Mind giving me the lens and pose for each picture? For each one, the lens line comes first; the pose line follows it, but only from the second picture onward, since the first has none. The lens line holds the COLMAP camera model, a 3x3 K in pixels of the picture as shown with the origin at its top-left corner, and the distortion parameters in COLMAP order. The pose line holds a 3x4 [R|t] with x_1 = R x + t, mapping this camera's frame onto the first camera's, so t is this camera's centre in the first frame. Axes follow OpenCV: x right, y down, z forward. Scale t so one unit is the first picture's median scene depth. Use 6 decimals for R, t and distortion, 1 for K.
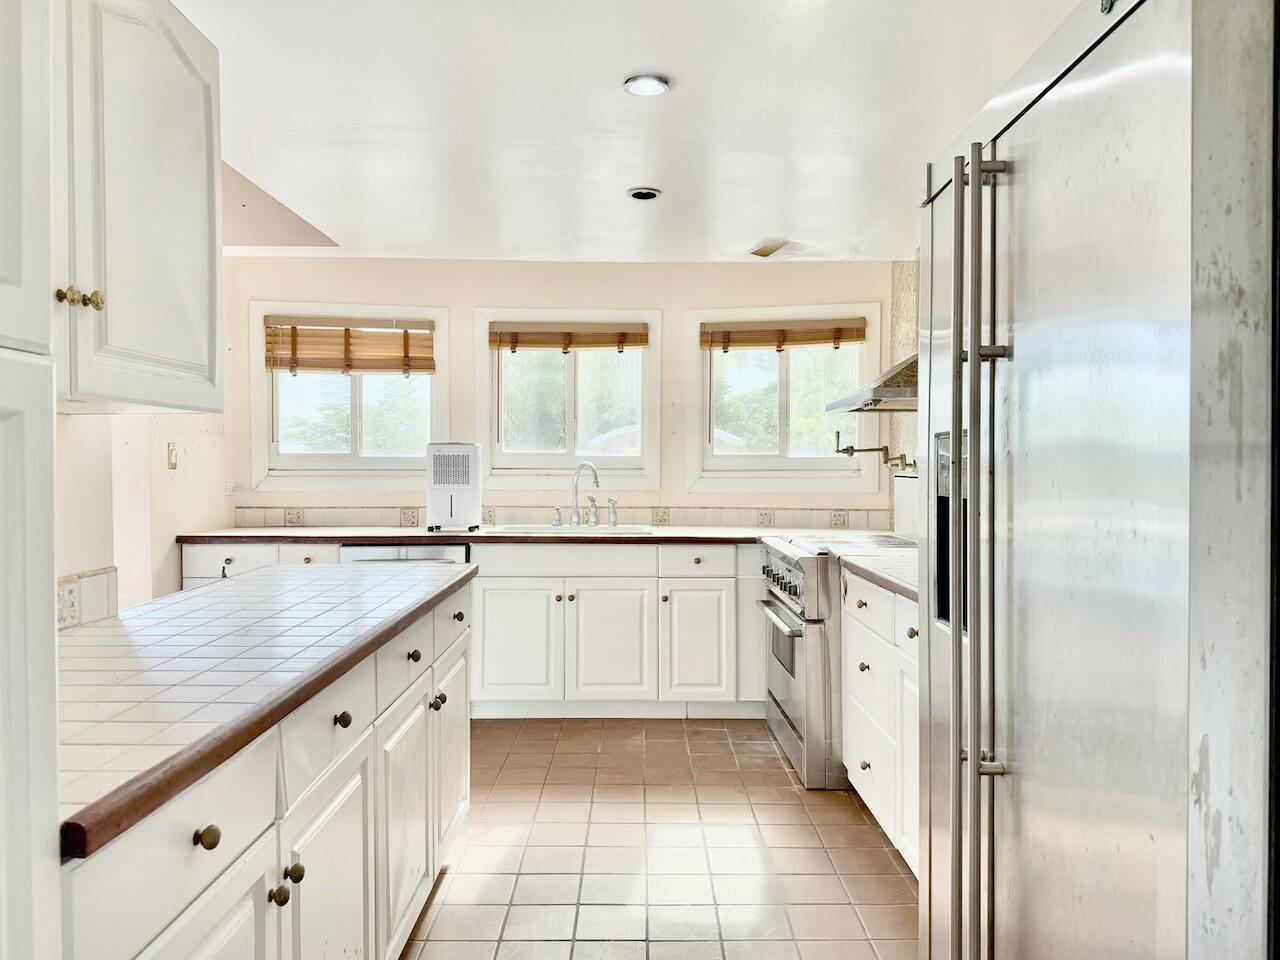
lens RADIAL K [[899.0, 0, 637.3], [0, 899.0, 488.2], [0, 0, 1]] dist [0.028348, -0.032098]
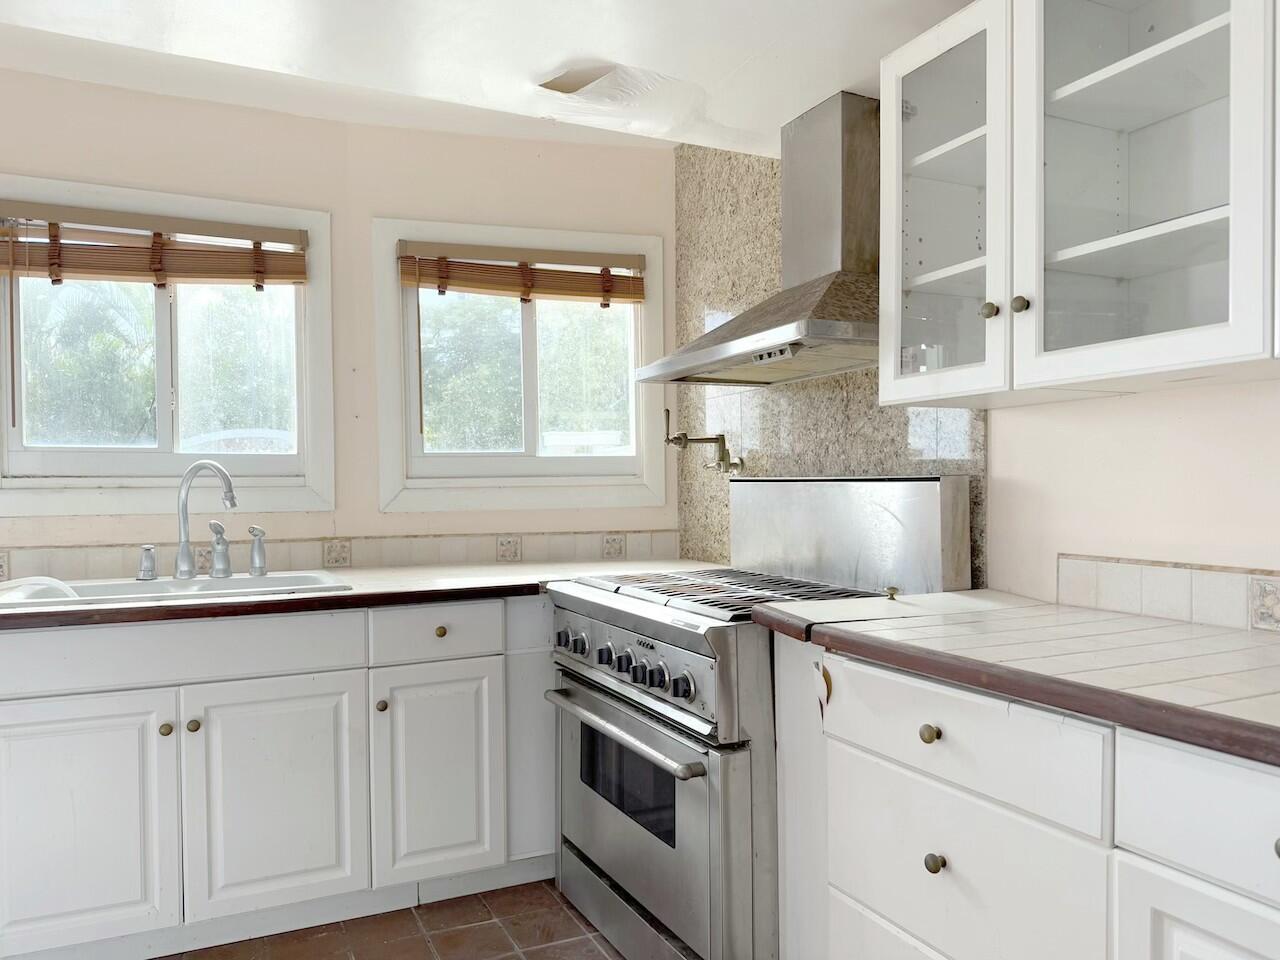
lens RADIAL K [[877.3, 0, 641.9], [0, 877.3, 508.9], [0, 0, 1]] dist [0.153841, -0.362976]
pose [[0.897237, -0.022071, 0.440997, -0.063959], [0.021110, 0.999752, 0.007086, 0.001848], [-0.441045, 0.002952, 0.897480, 0.438559]]
